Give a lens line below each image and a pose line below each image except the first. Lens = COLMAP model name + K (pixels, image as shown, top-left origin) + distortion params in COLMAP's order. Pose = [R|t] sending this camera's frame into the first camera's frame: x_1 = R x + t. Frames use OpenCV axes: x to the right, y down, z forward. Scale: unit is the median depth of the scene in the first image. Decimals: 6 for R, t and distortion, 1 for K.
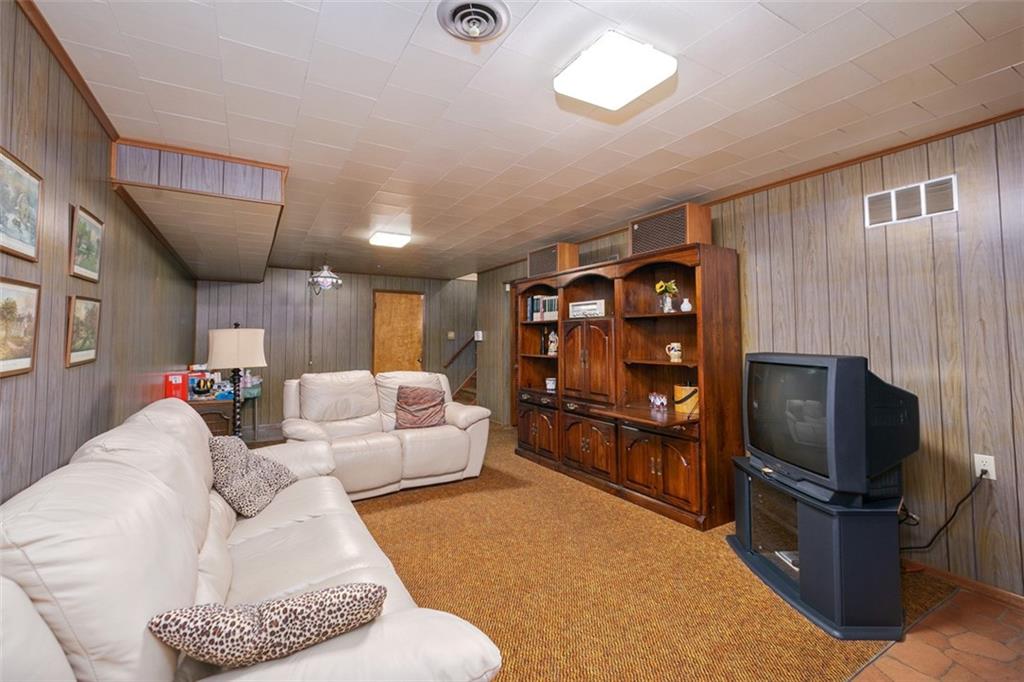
lens RADIAL K [[417.0, 0, 509.8], [0, 417.0, 319.8], [0, 0, 1]] dist [0.000148, -0.000241]
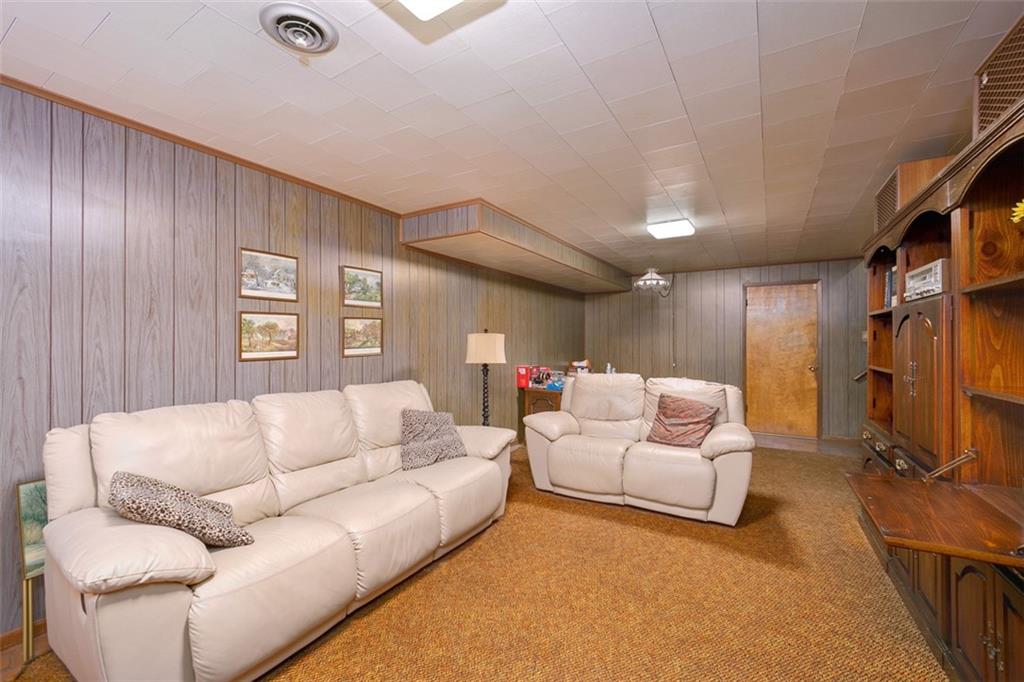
lens RADIAL K [[413.6, 0, 517.9], [0, 413.6, 343.2], [0, 0, 1]] dist [-0.005901, -0.000342]
pose [[0.505193, 0.001366, -0.863005, 0.380434], [0.040707, 0.998848, 0.025411, 0.017121], [0.862046, -0.047968, 0.504555, 0.330197]]
